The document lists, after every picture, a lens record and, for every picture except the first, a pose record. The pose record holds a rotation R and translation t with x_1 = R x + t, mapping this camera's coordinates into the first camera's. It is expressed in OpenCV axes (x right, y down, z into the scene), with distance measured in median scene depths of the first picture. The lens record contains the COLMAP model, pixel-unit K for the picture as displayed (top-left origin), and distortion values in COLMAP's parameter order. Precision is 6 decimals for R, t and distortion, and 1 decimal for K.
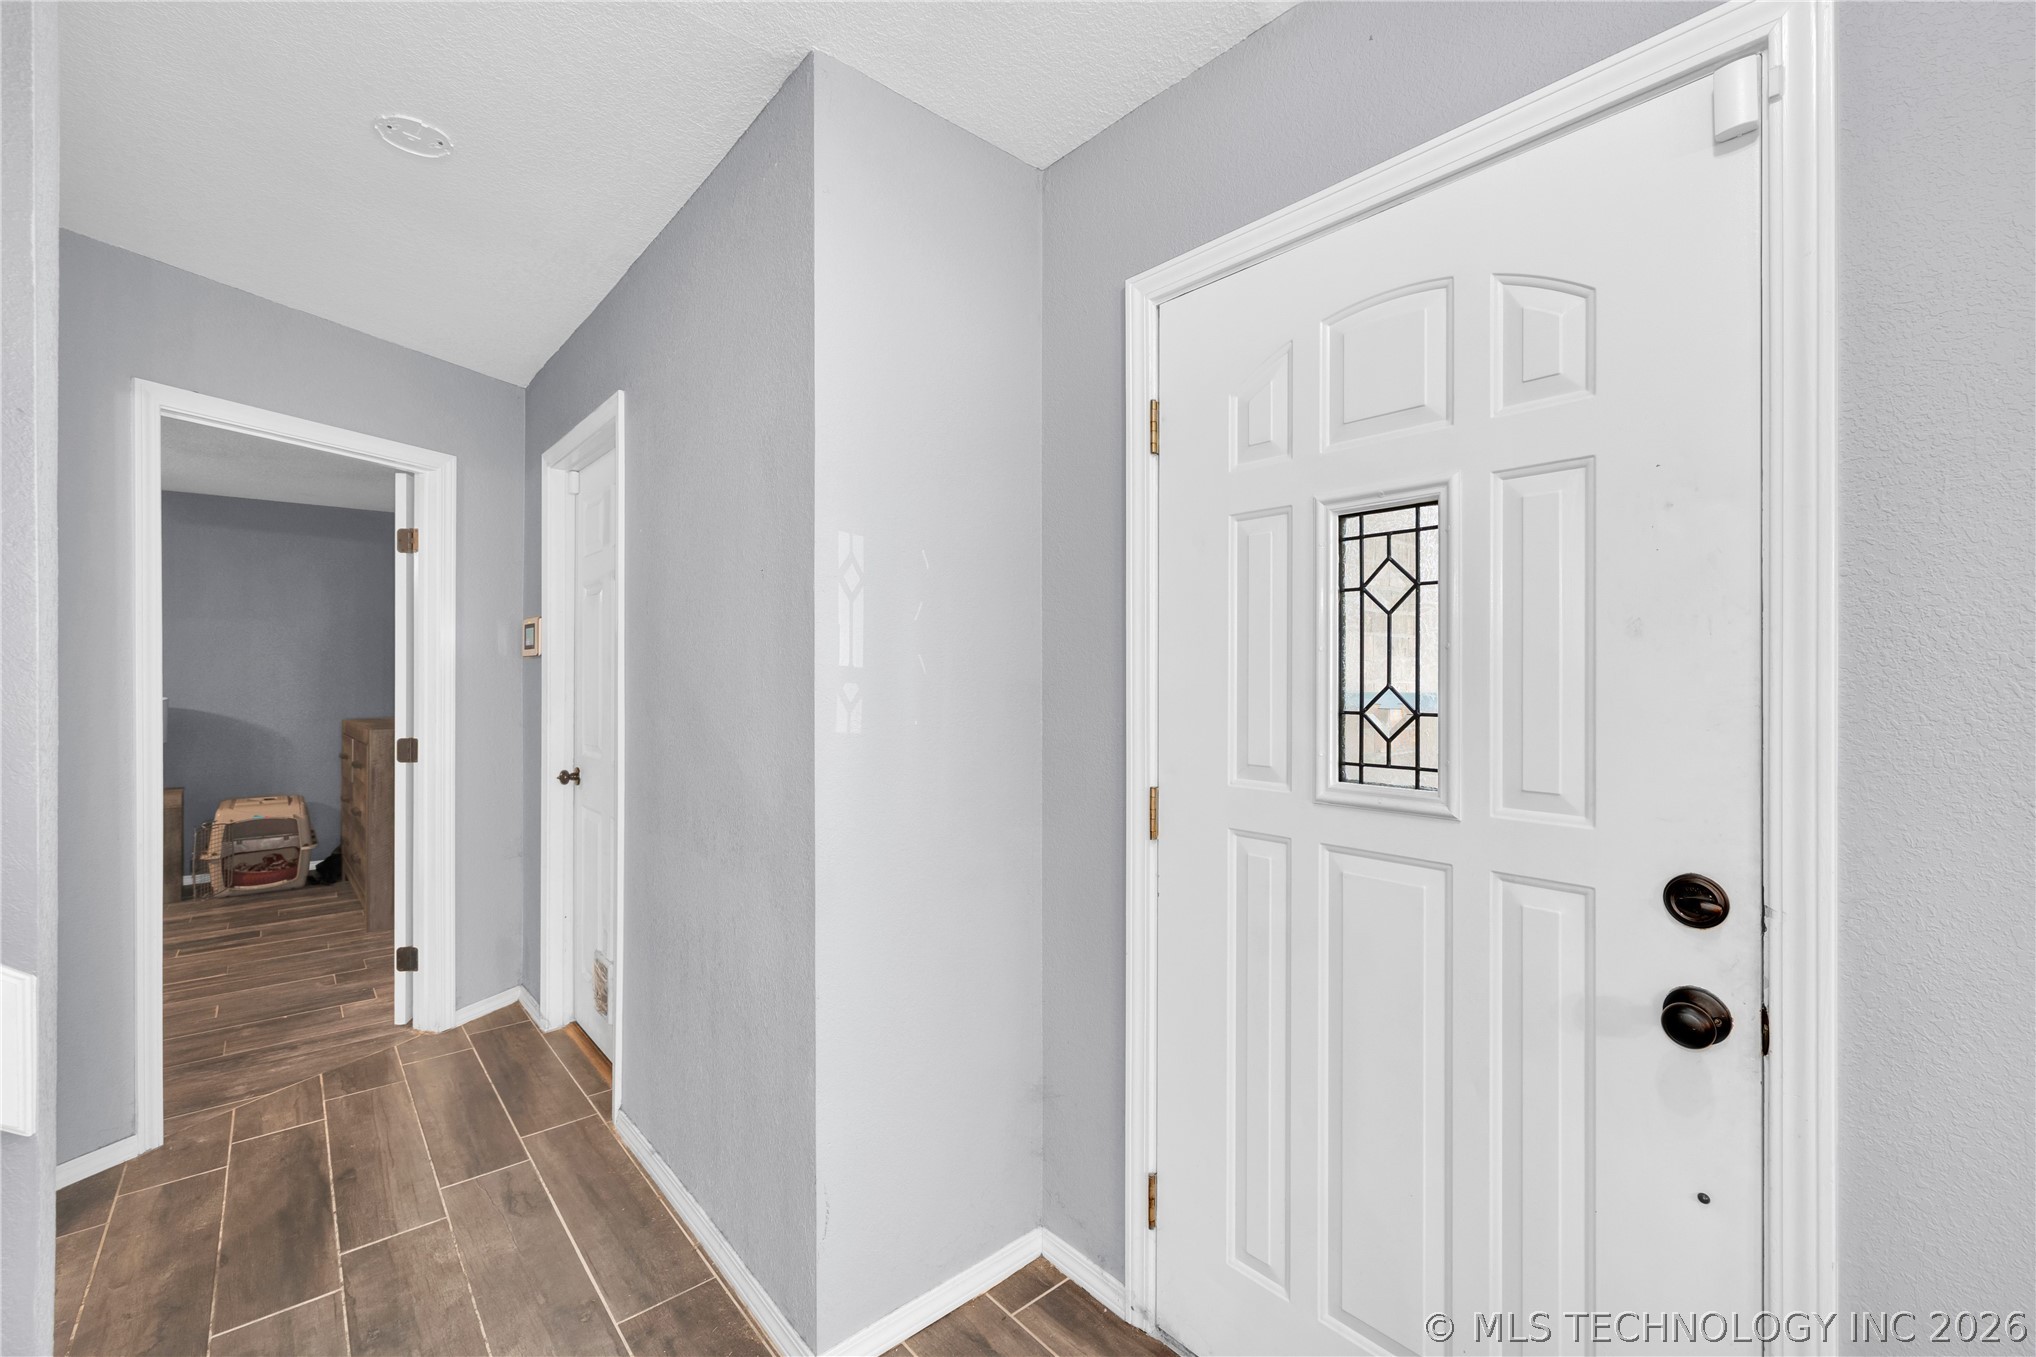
lens RADIAL K [[861.1, 0, 1035.3], [0, 861.1, 671.3], [0, 0, 1]] dist [0.001735, 0.000231]
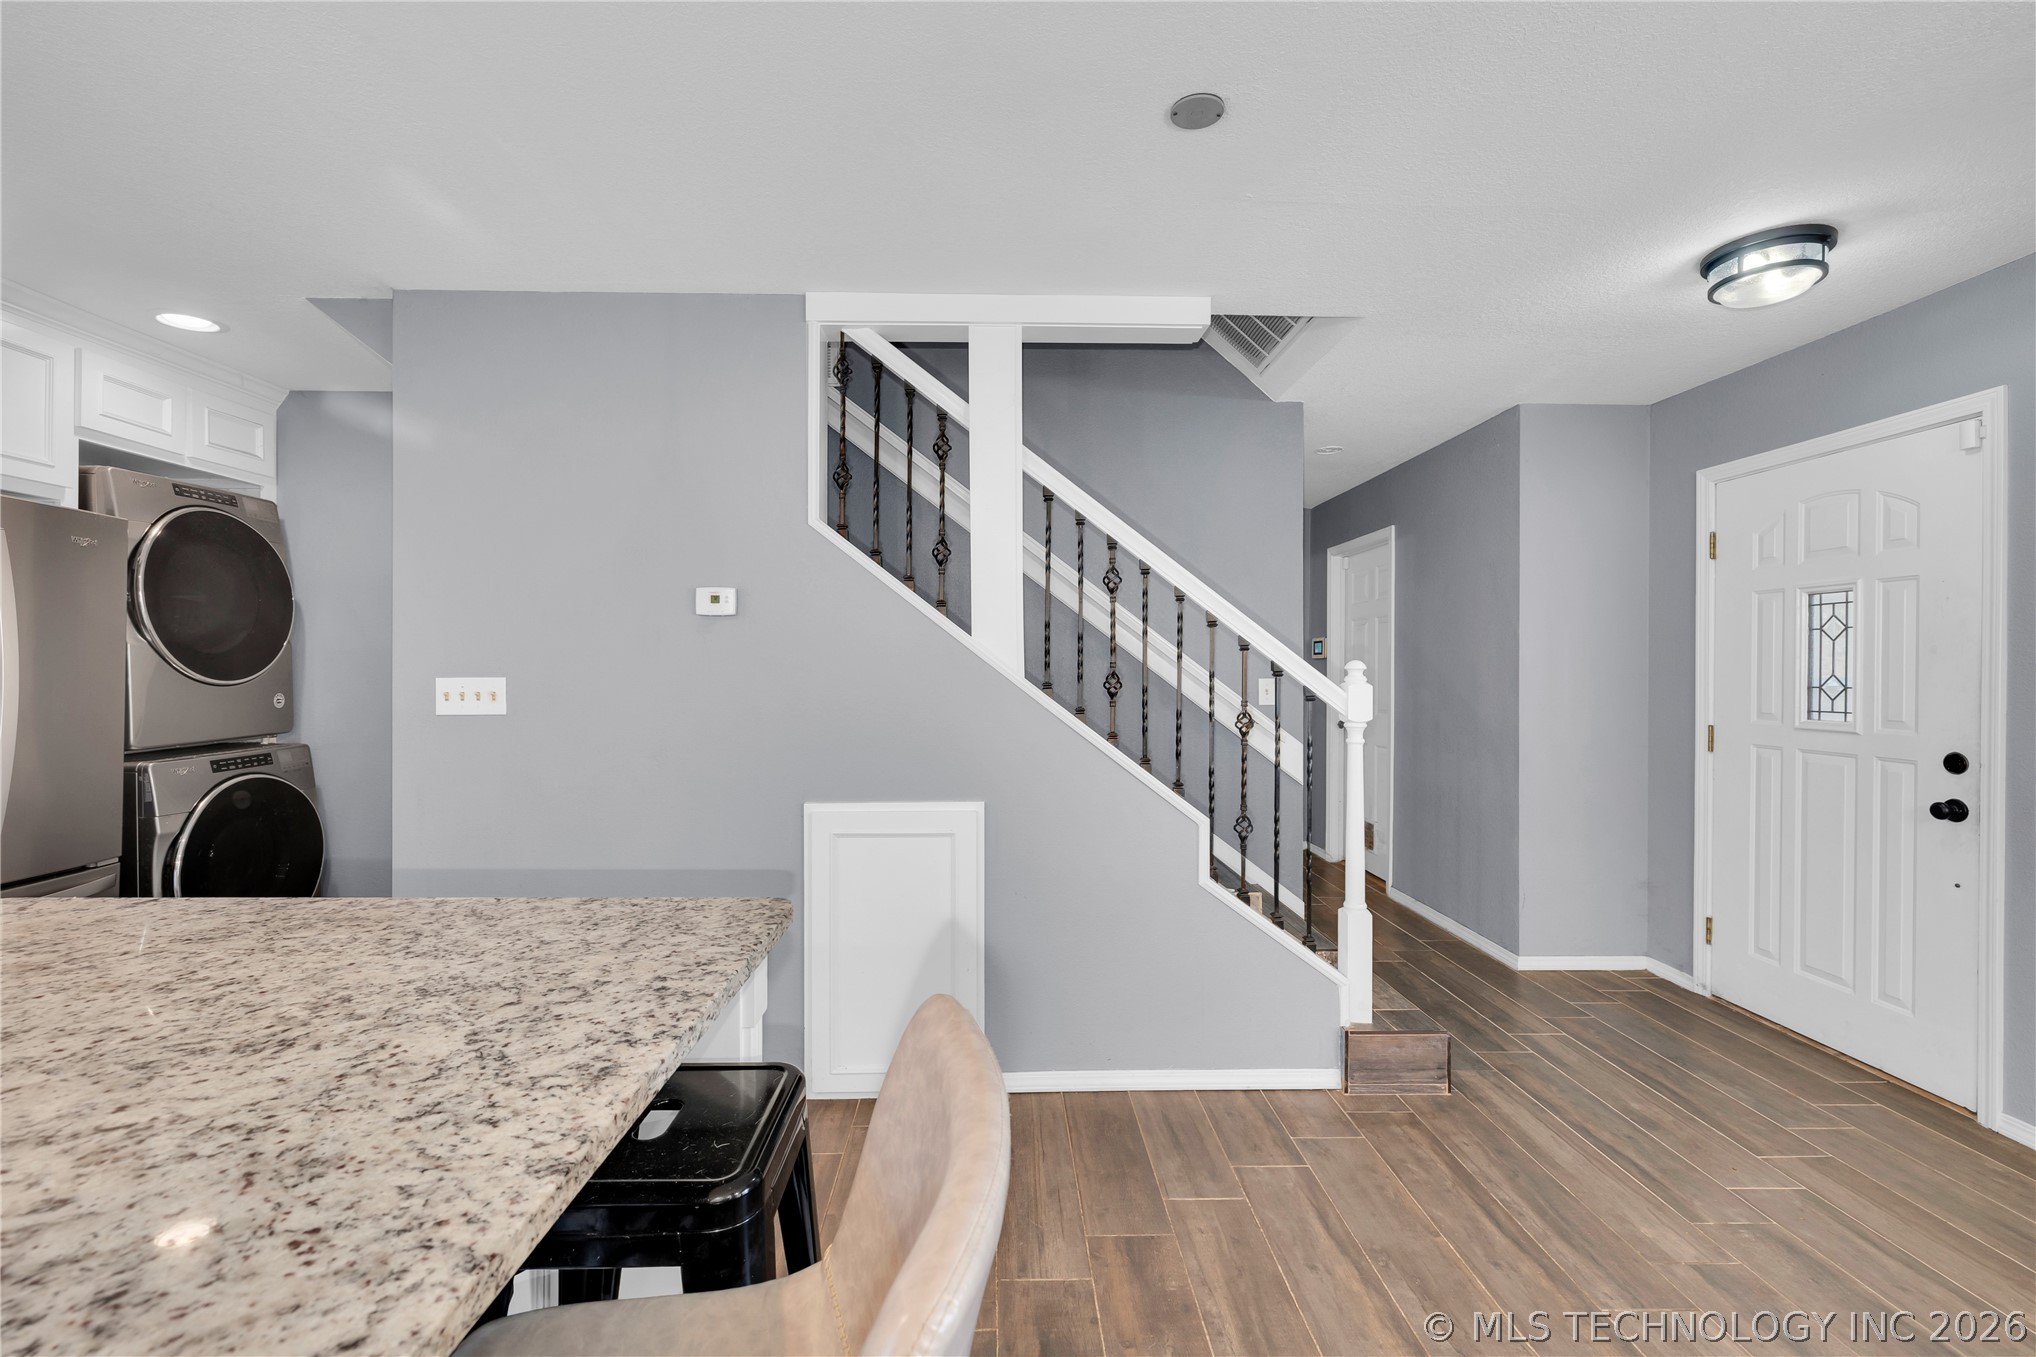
lens RADIAL K [[861.1, 0, 1016.8], [0, 861.1, 669.8], [0, 0, 1]] dist [0.001735, 0.000231]
pose [[0.766035, 0.003915, -0.642787, 0.132485], [-0.001868, 0.999991, 0.003866, 0.000375], [0.642796, -0.001761, 0.766035, -1.107234]]
